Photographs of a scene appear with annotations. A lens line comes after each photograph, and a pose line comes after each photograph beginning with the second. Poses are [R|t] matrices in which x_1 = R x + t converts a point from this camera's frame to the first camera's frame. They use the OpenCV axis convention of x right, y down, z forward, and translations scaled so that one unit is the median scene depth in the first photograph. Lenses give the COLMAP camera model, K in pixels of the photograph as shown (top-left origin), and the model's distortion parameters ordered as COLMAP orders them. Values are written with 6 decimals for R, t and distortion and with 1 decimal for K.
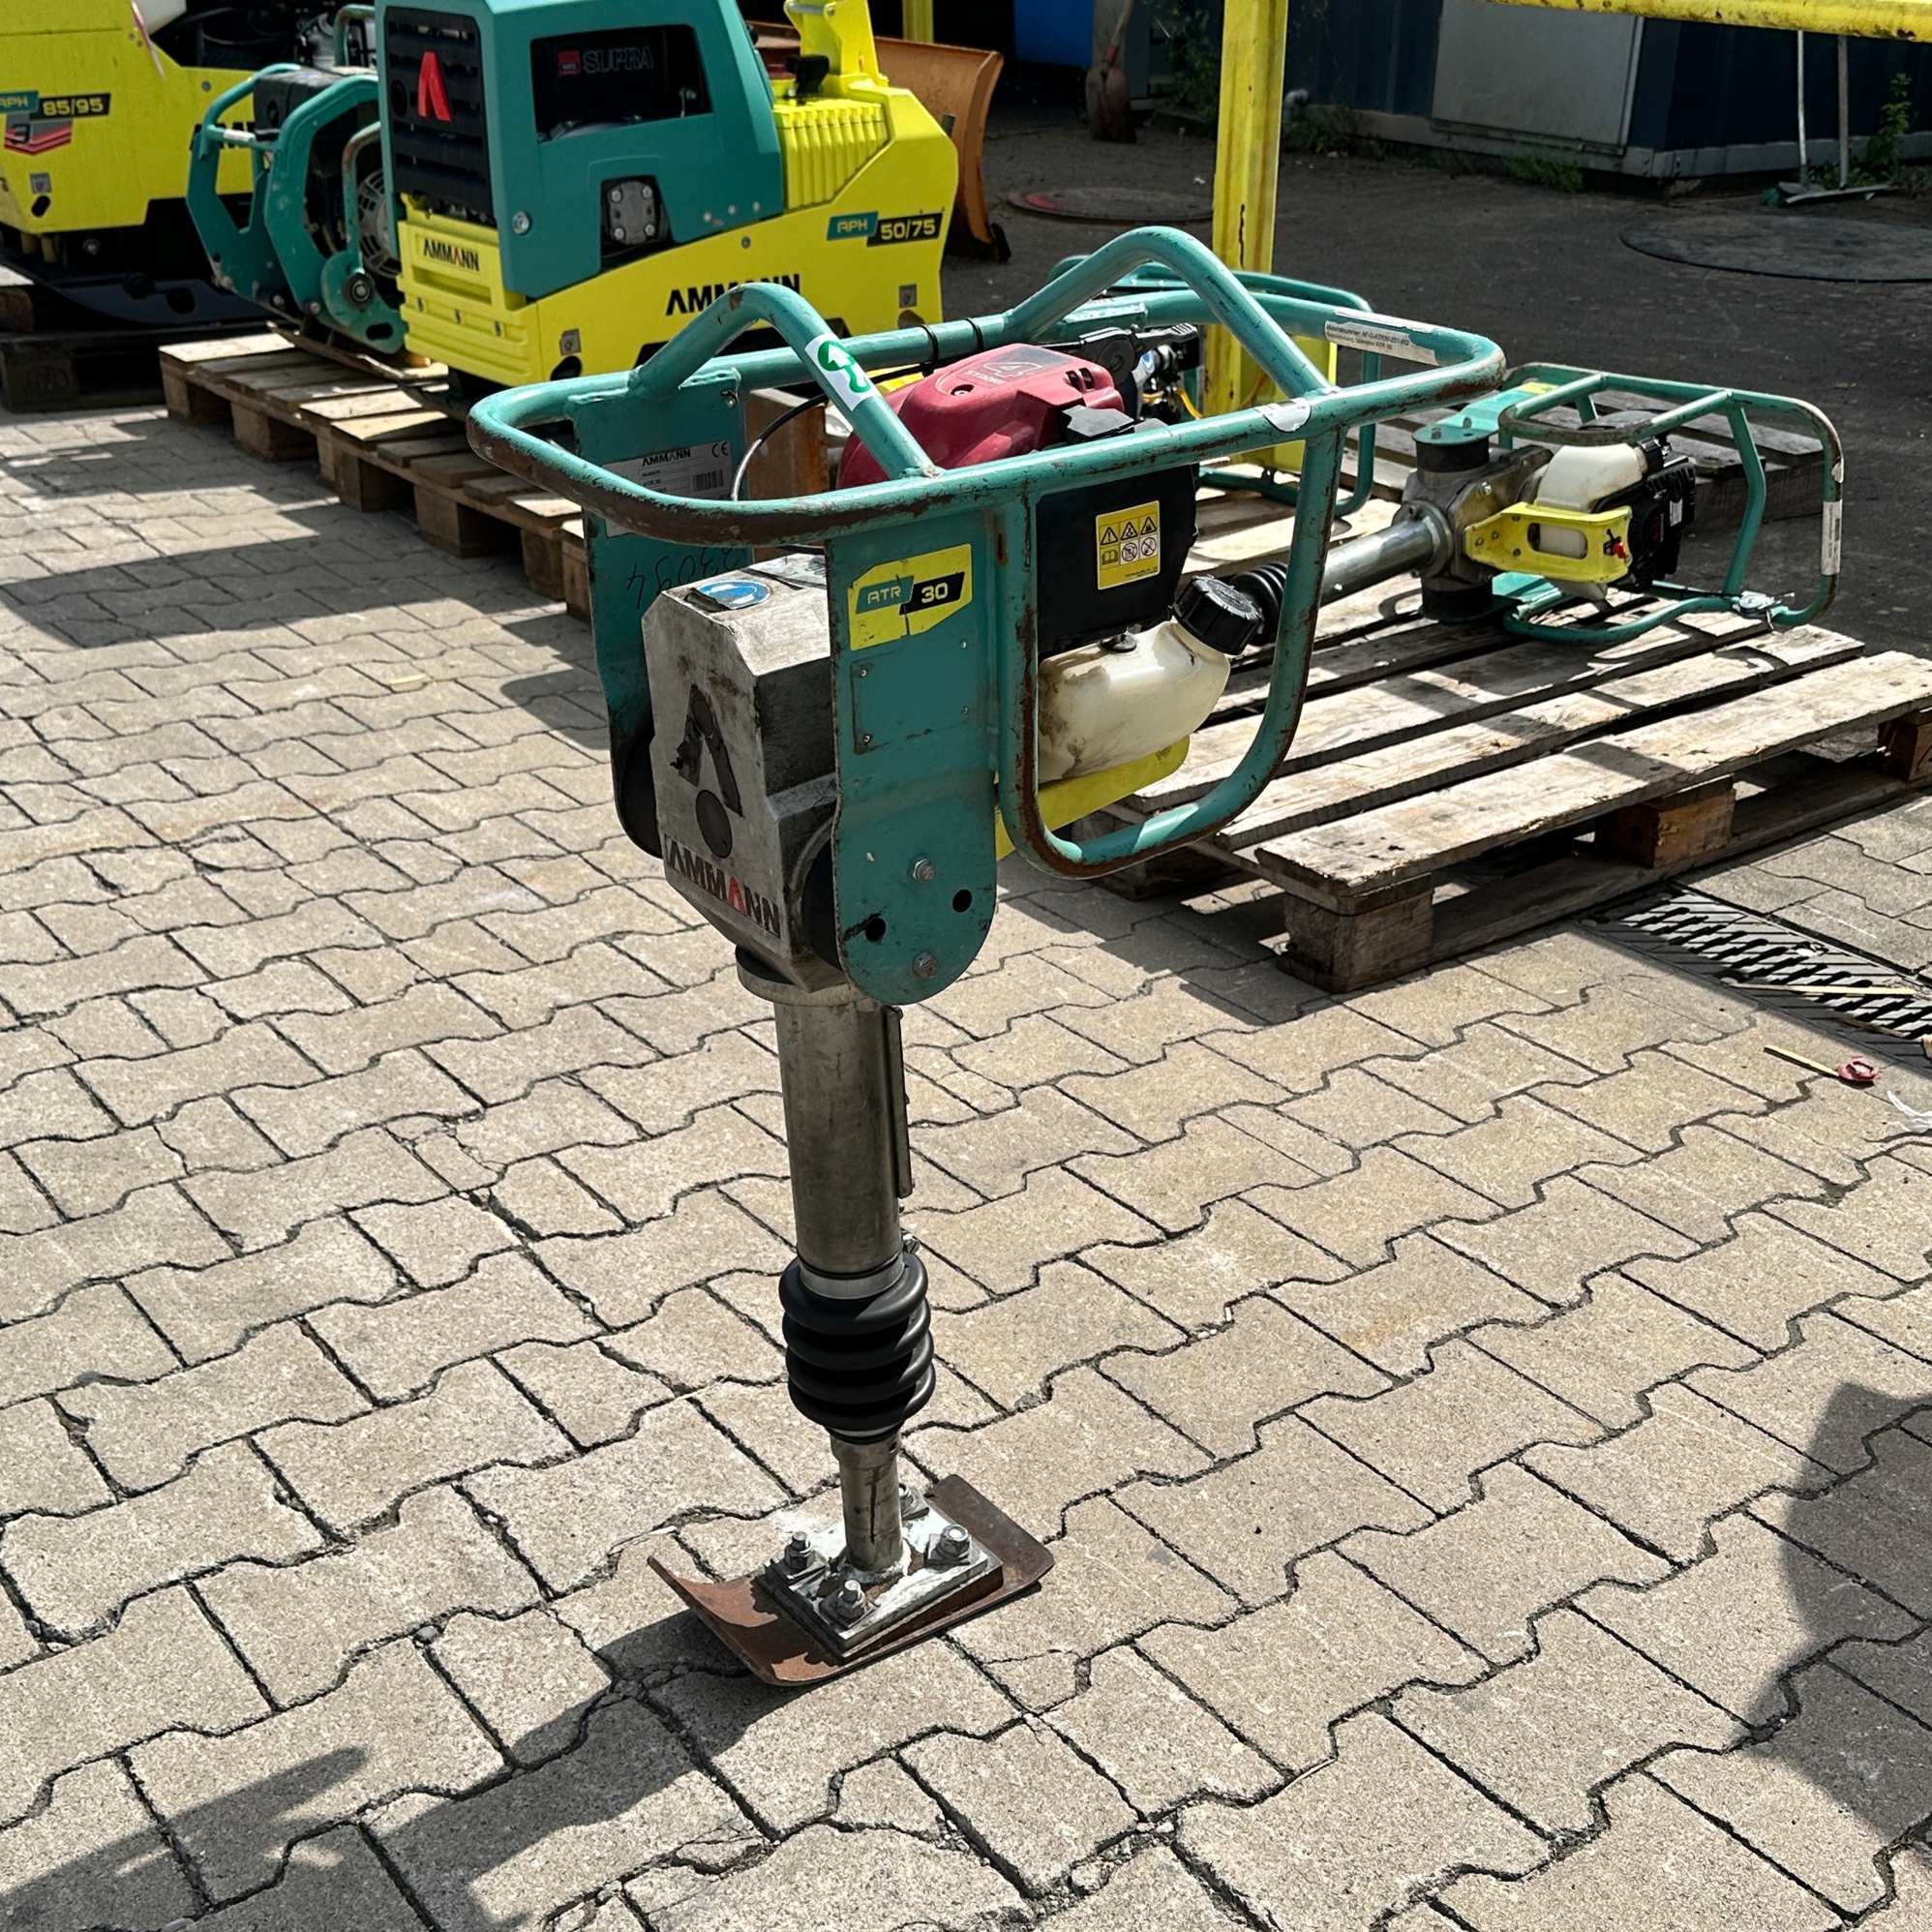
lens RADIAL K [[2521.5, 0, 966.0], [0, 2521.5, 966.0], [0, 0, 1]] dist [0.018522, -0.042233]
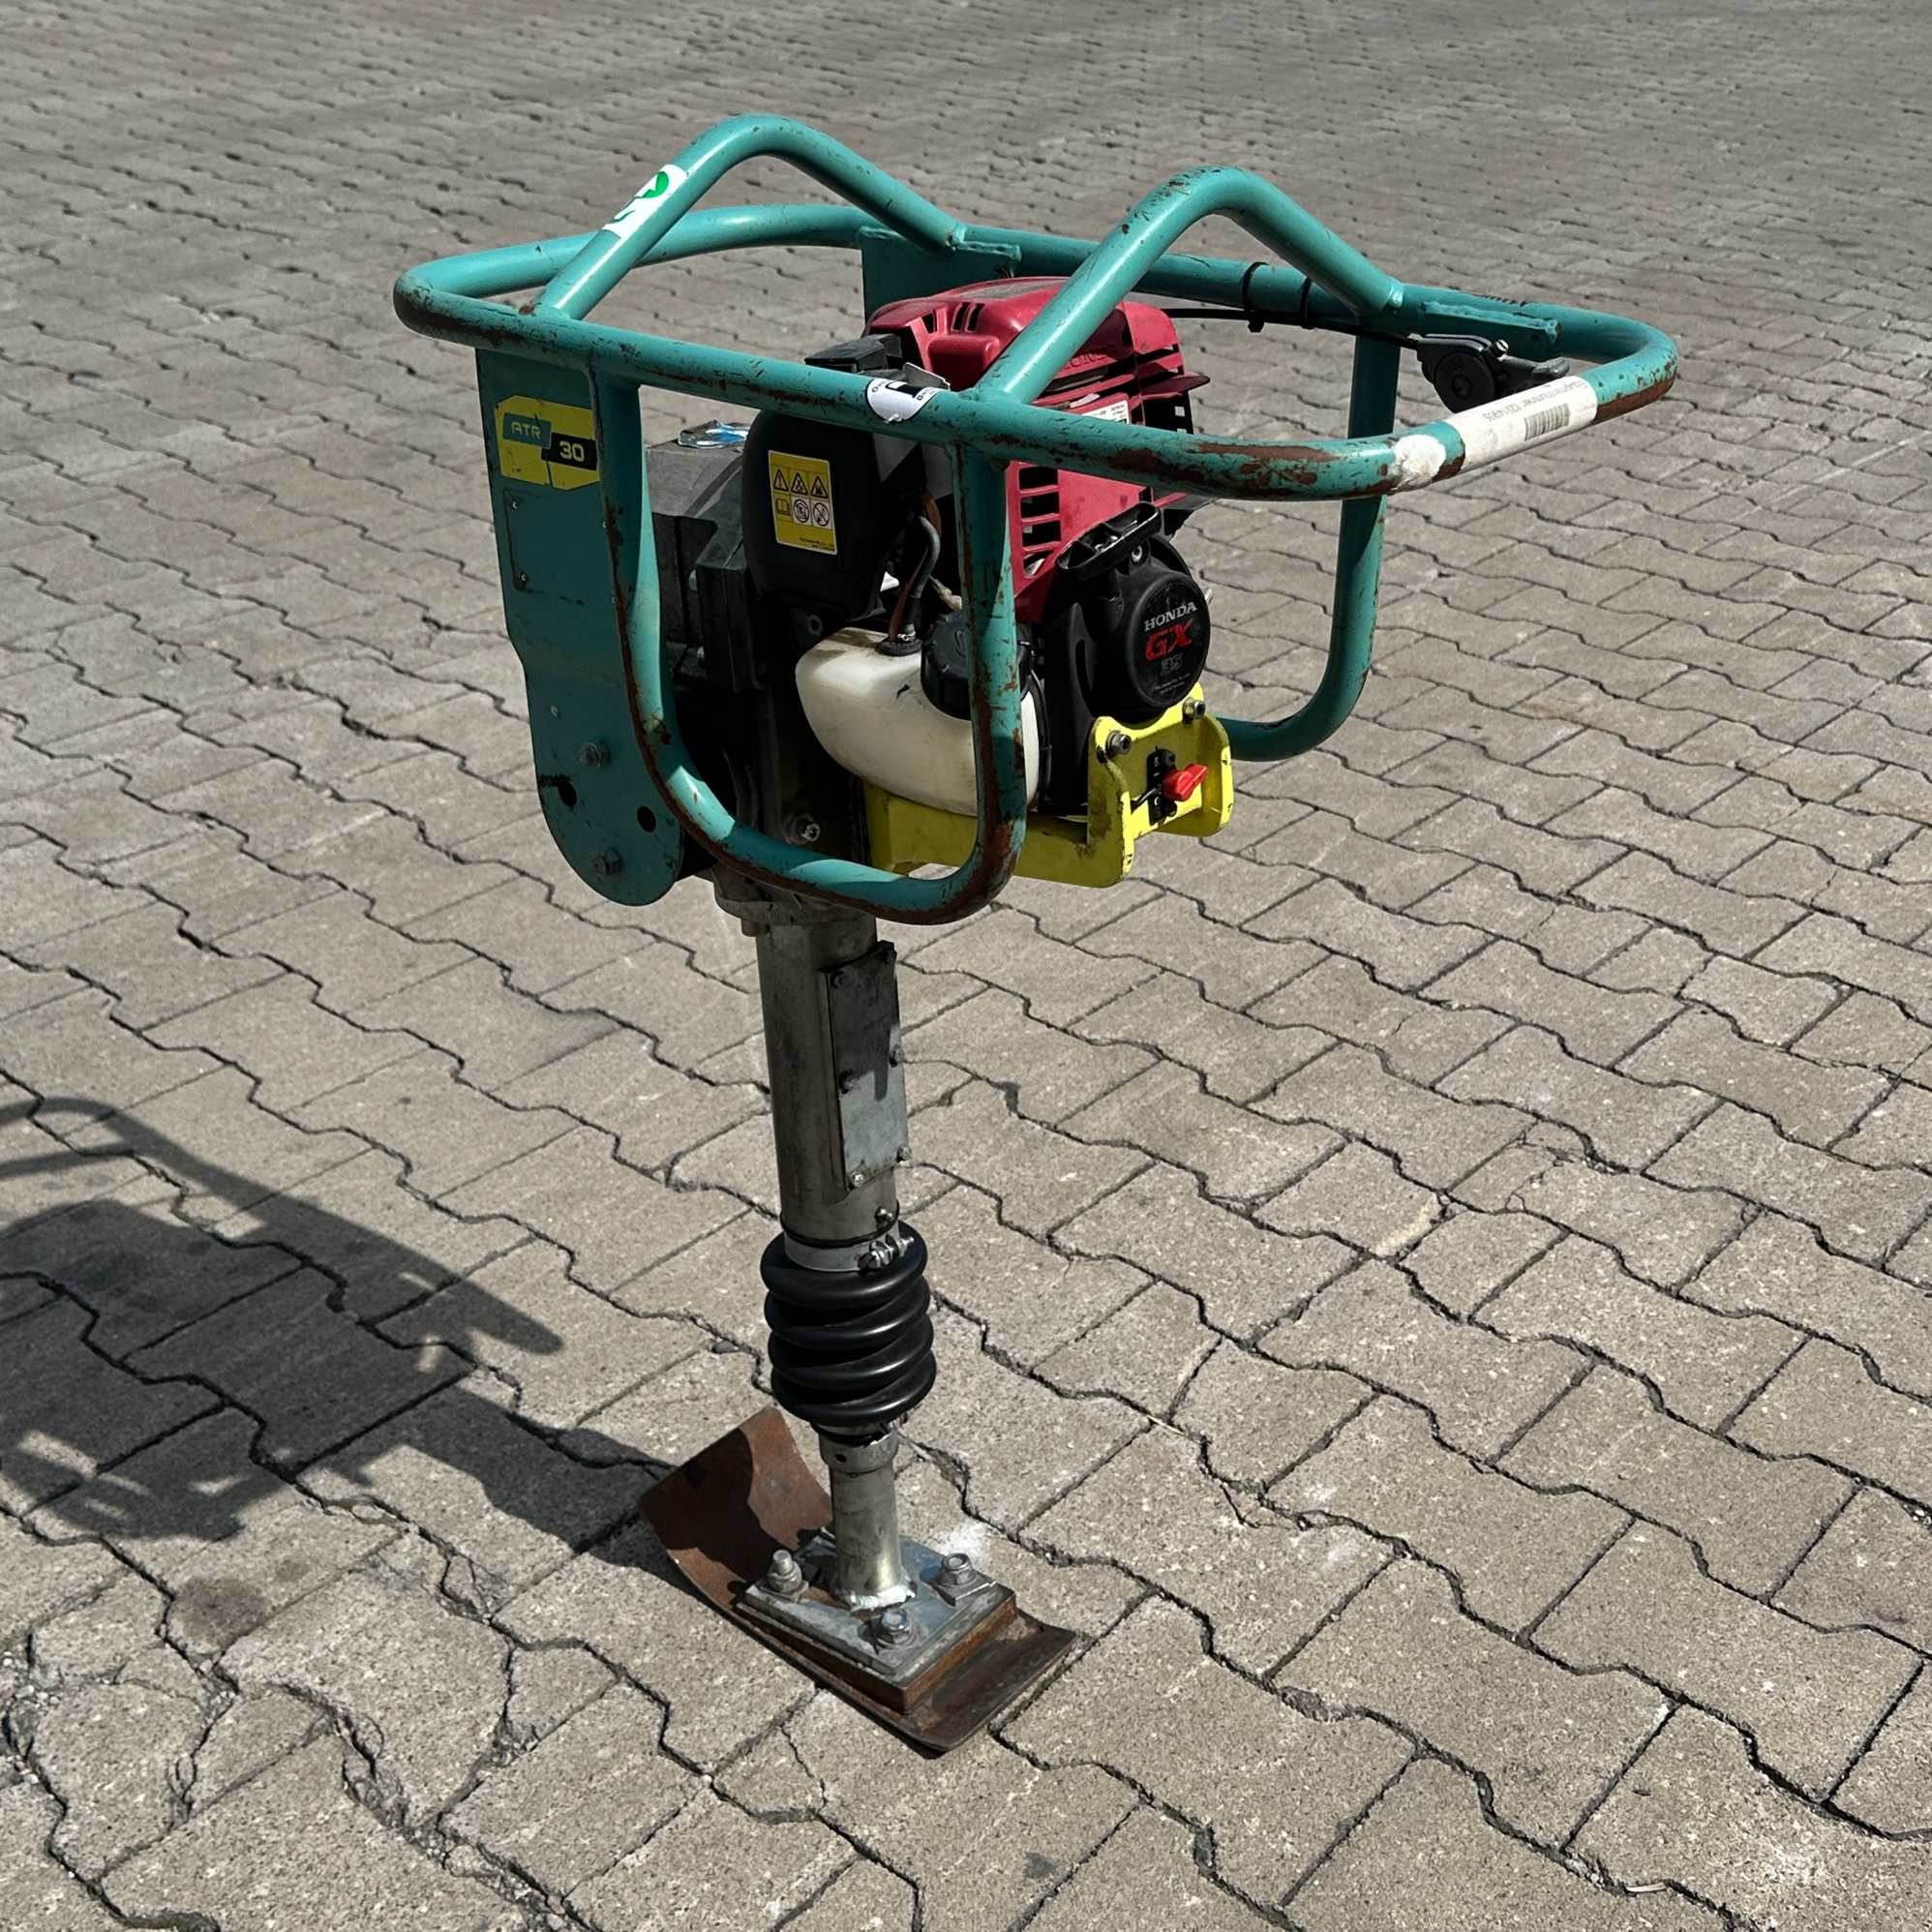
lens RADIAL K [[2521.5, 0, 966.0], [0, 2521.5, 966.0], [0, 0, 1]] dist [0.018522, -0.042233]
pose [[0.222365, 0.435479, -0.872303, 0.697512], [-0.416221, 0.851476, 0.318980, -0.267069], [0.881654, 0.292141, 0.370594, 0.672133]]
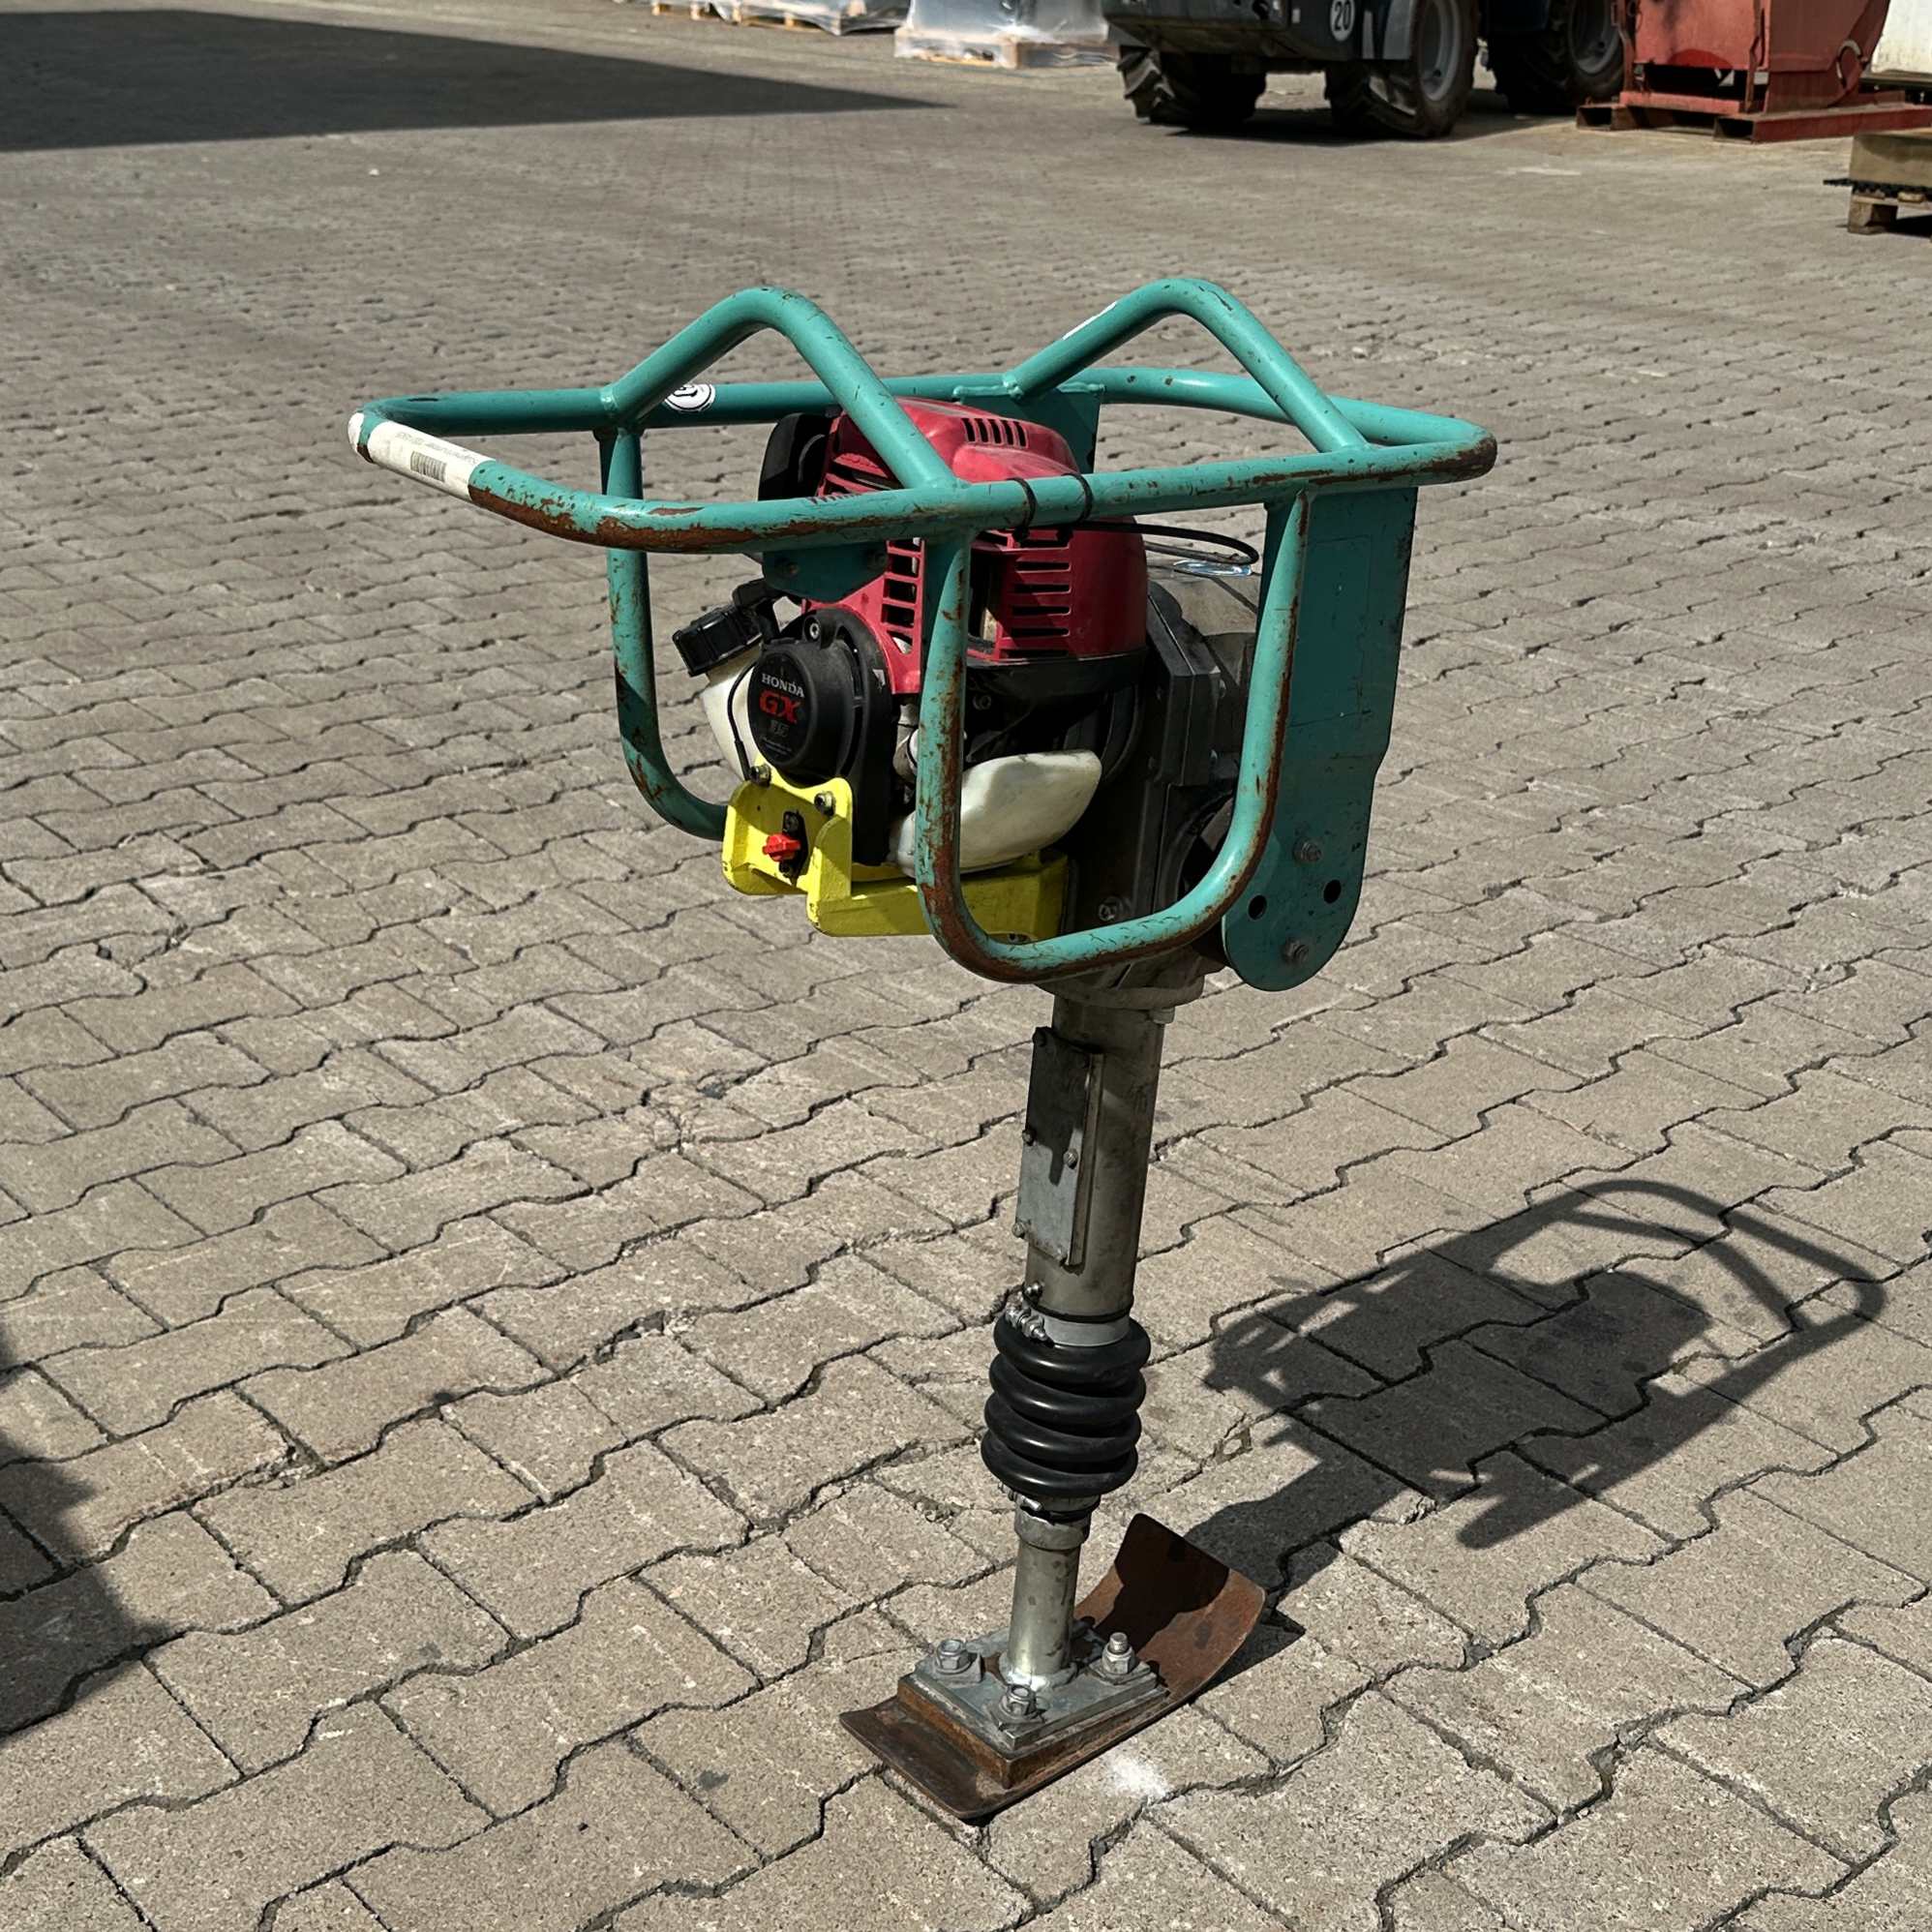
lens RADIAL K [[2587.7, 0, 1011.6], [0, 2587.7, 934.6], [0, 0, 1]] dist [0.007485, 0.021350]
pose [[-0.997773, -0.023974, -0.062238, 0.040431], [-0.061119, 0.702196, 0.709356, -0.666414], [0.026697, 0.711580, -0.702097, 1.566449]]
